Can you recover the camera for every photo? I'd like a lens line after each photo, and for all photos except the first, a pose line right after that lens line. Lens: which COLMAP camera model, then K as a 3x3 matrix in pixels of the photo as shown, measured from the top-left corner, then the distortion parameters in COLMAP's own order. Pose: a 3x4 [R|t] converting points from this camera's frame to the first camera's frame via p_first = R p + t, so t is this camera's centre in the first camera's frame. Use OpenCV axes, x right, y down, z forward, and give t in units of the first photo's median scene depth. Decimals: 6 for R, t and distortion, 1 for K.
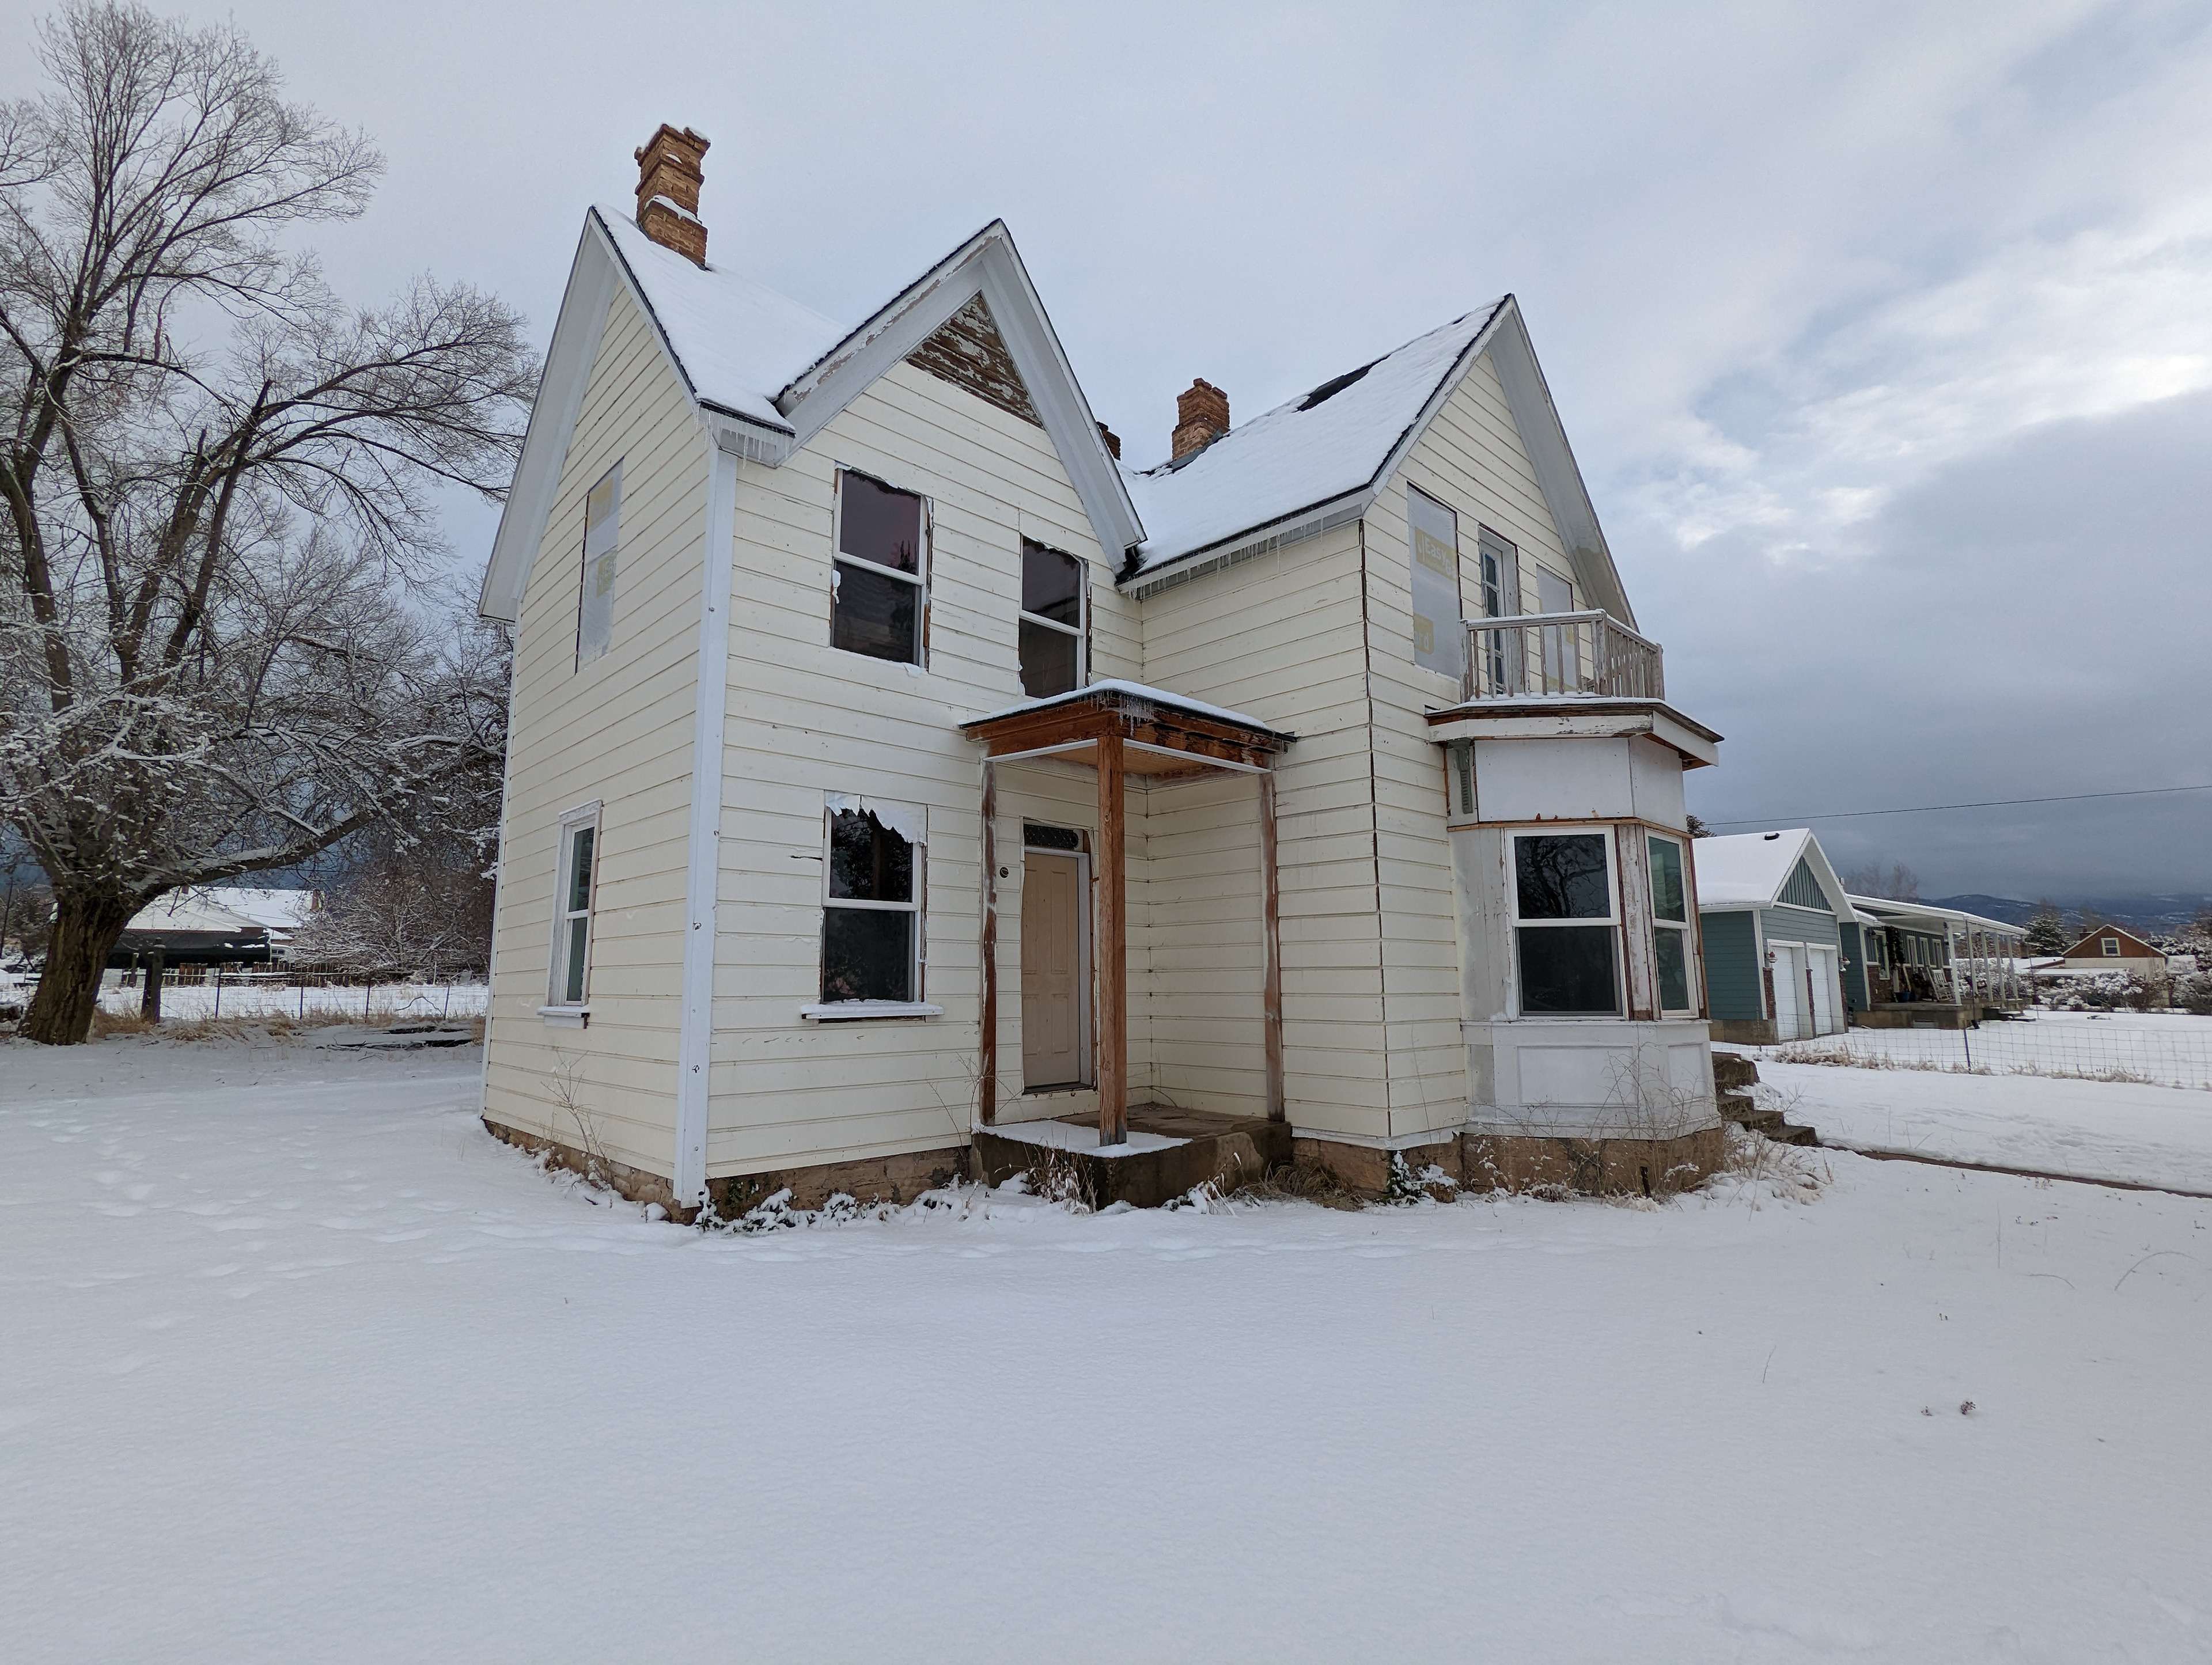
lens RADIAL K [[1051.5, 0, 1113.9], [0, 1051.5, 833.7], [0, 0, 1]] dist [0.000156, 0.000610]
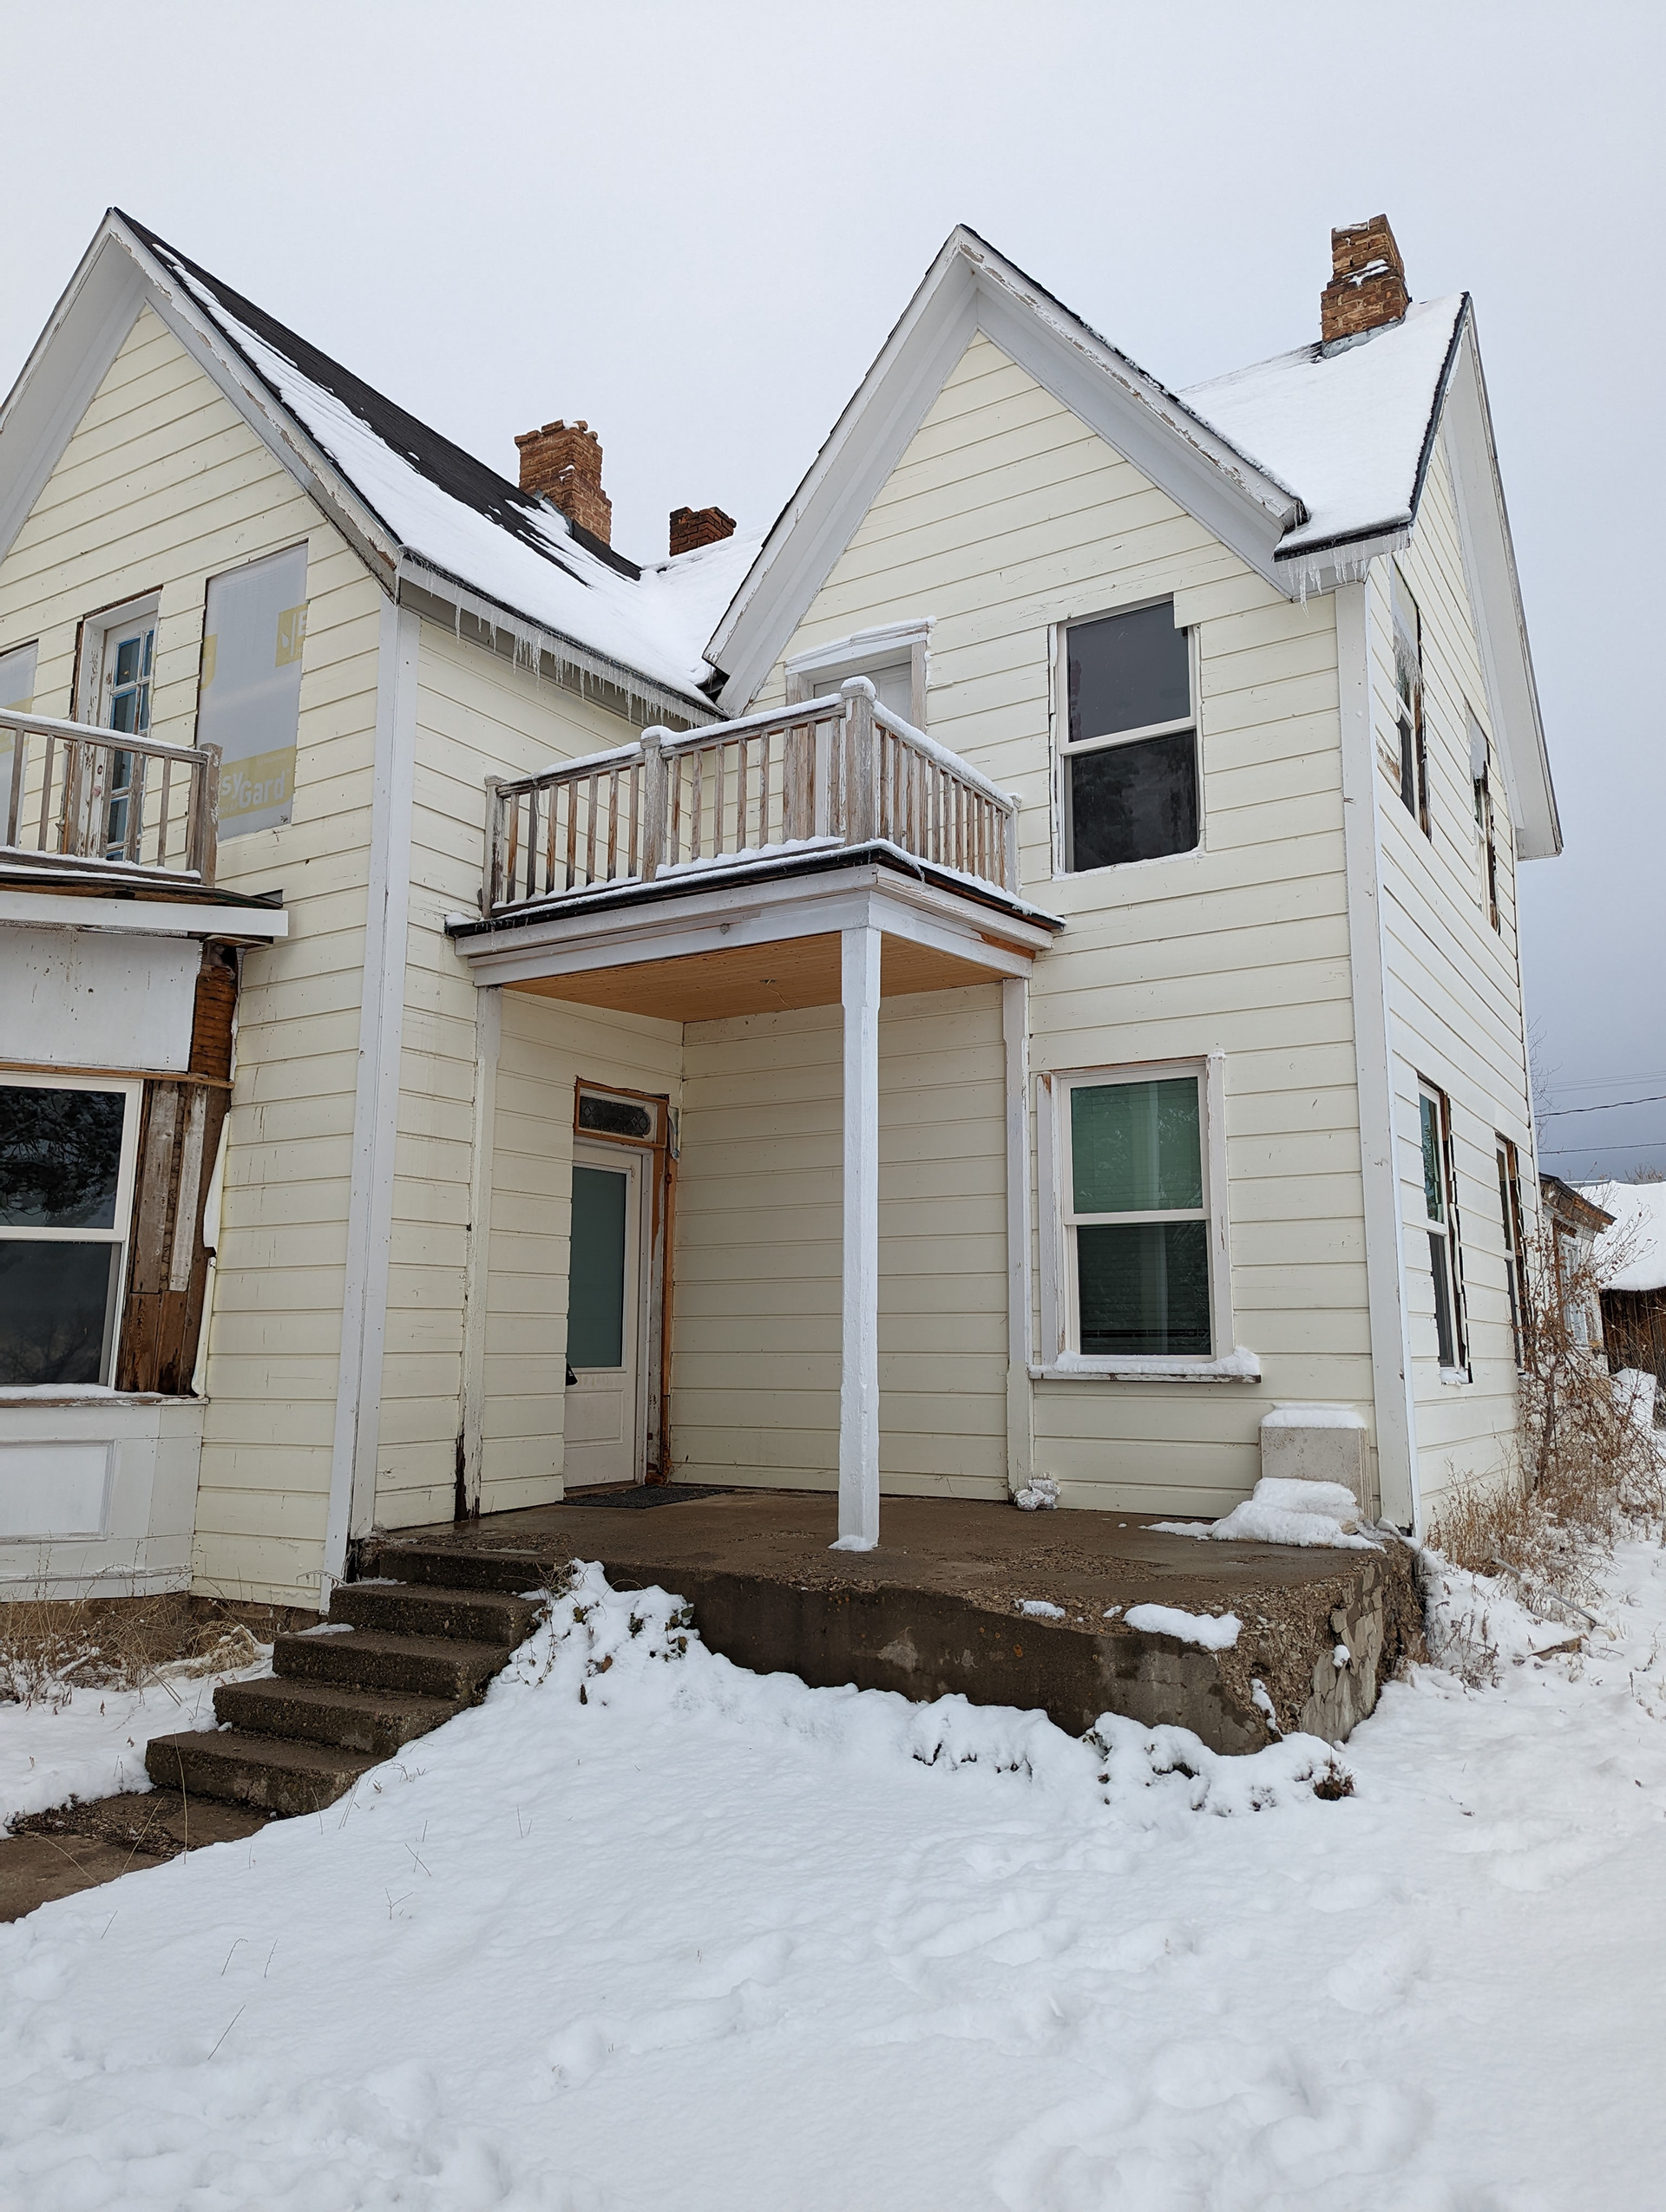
lens RADIAL K [[1555.6, 0, 845.9], [0, 1555.6, 1080.0], [0, 0, 1]] dist [0.069820, -0.066370]
pose [[0.256094, -0.163815, -0.952670, 1.557718], [0.135183, 0.981921, -0.132506, 0.201098], [0.957153, -0.094851, 0.273609, 1.344209]]
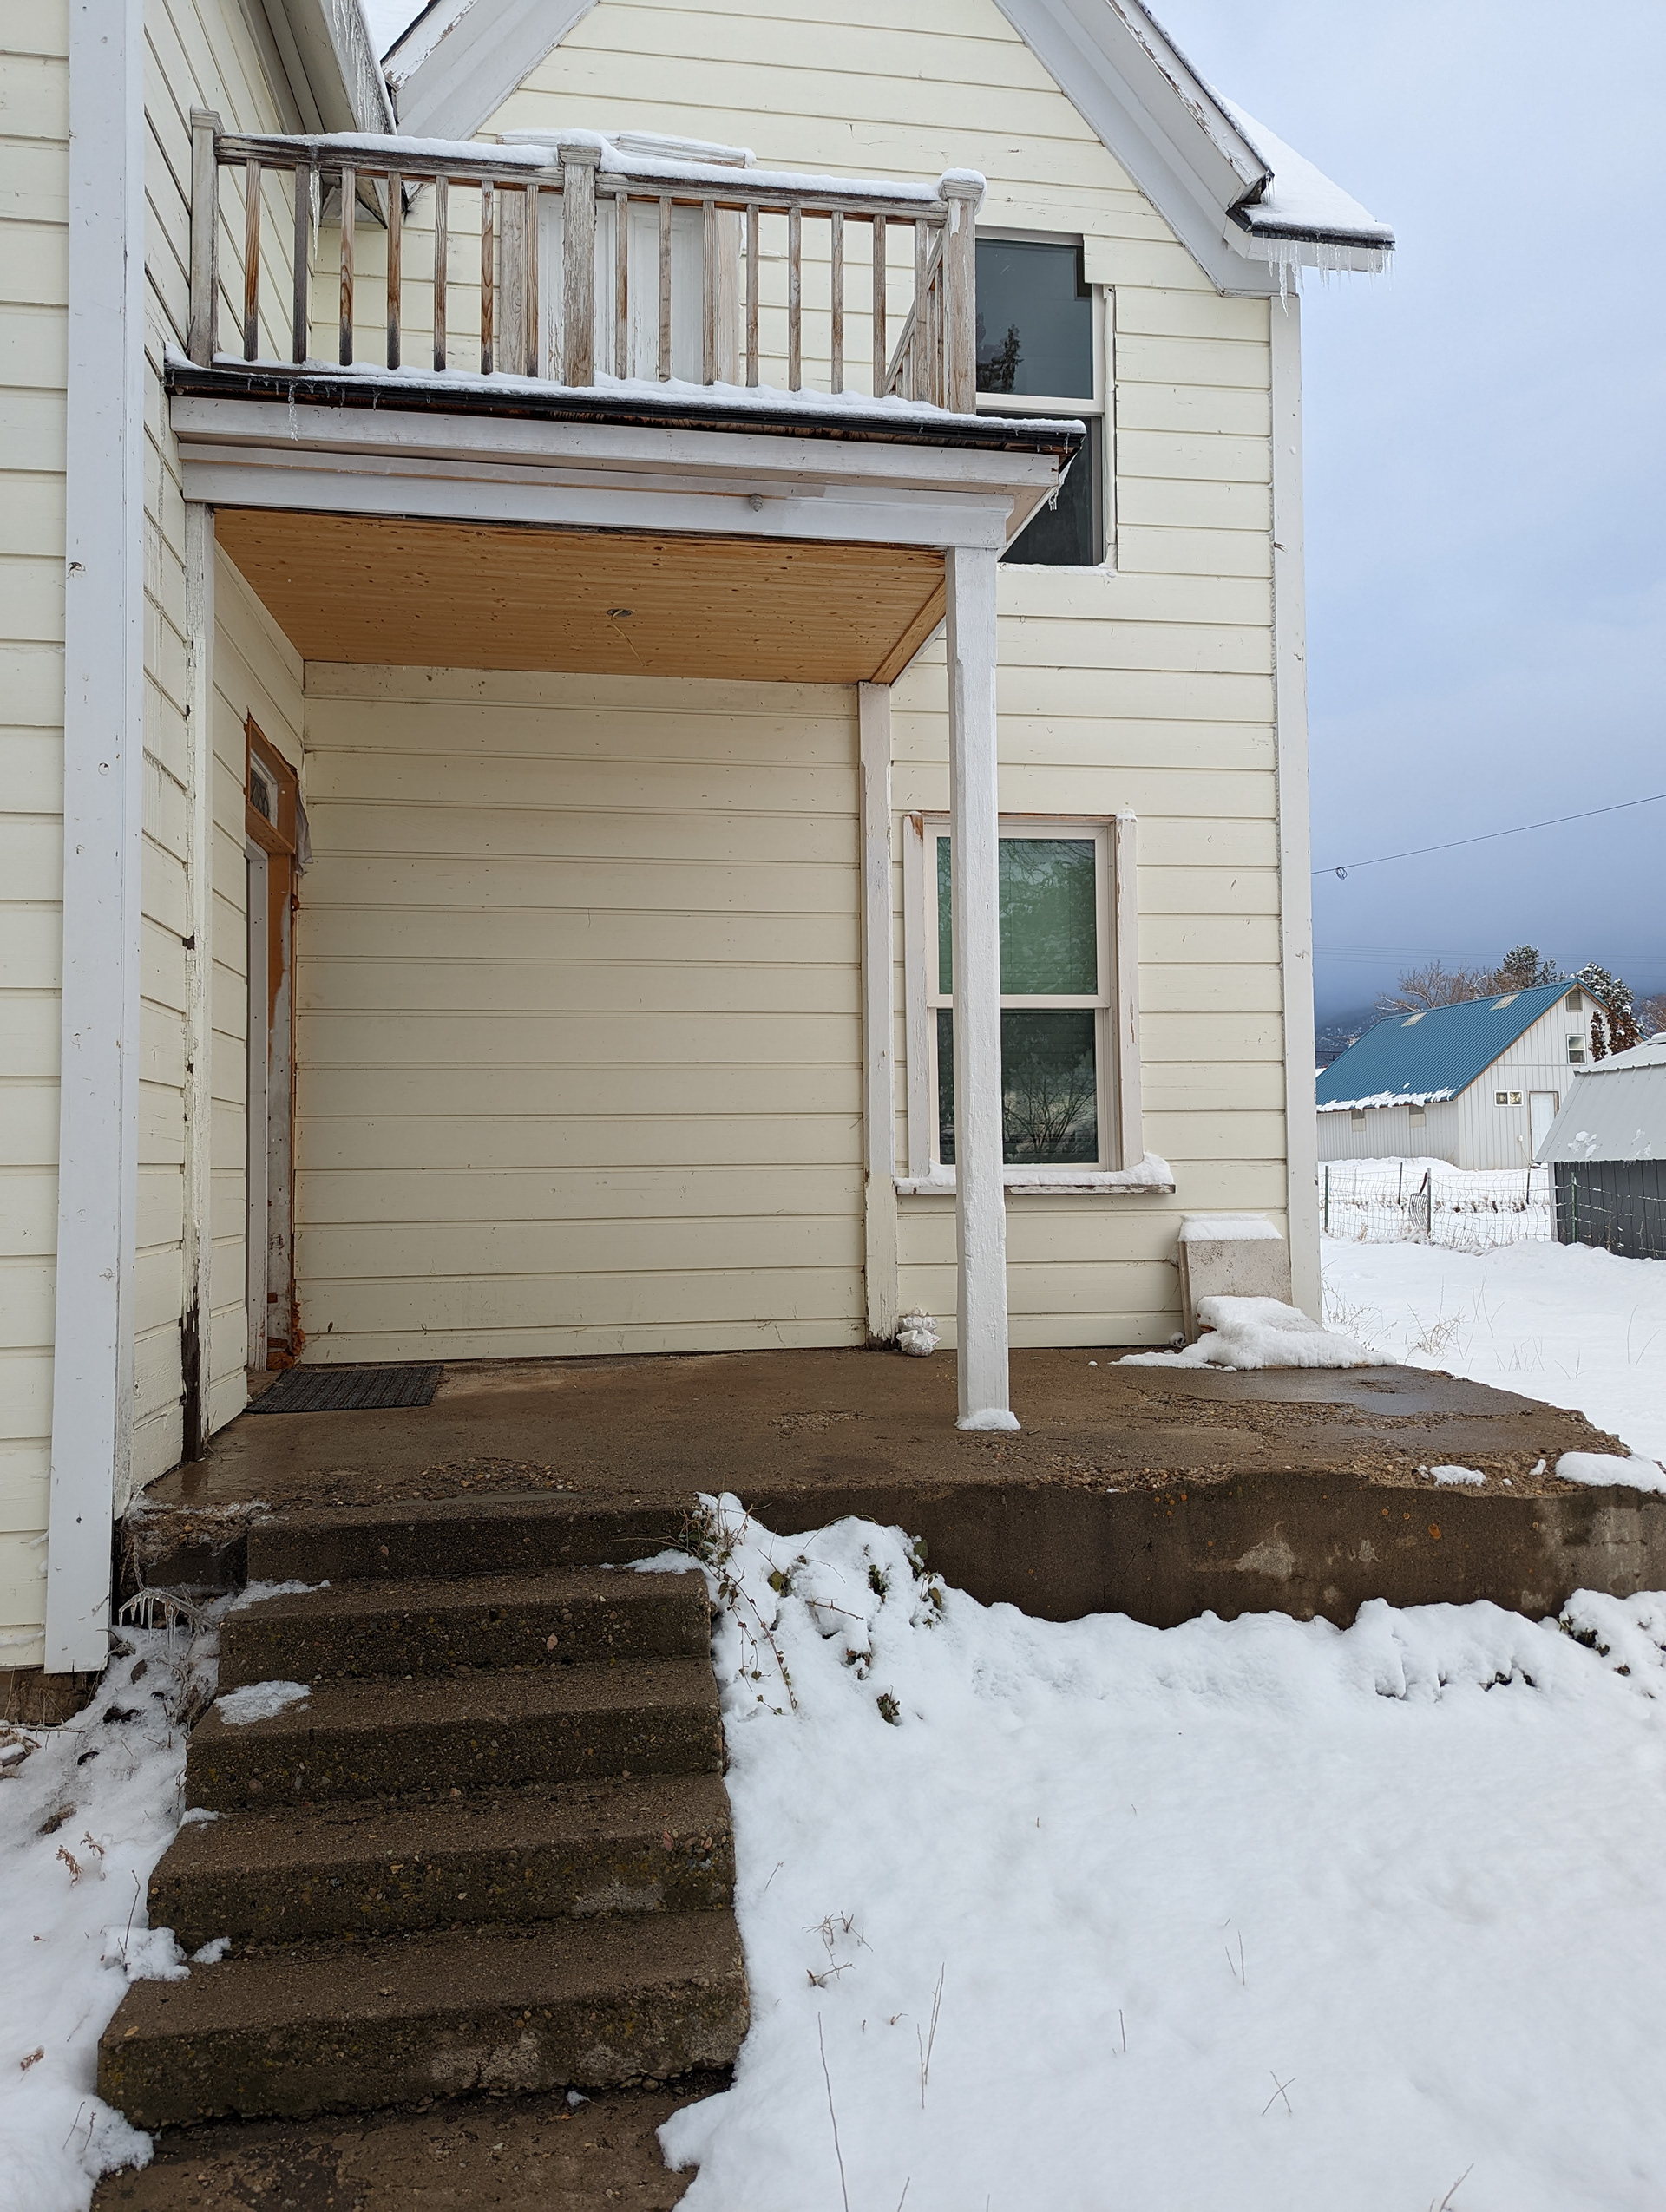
lens RADIAL K [[1555.6, 0, 845.6], [0, 1555.6, 1089.3], [0, 0, 1]] dist [0.069820, -0.066370]
pose [[0.818259, -0.038182, -0.573581, 1.067046], [0.090109, 0.993976, 0.062382, 0.168595], [0.567744, -0.102729, 0.816770, 1.069718]]
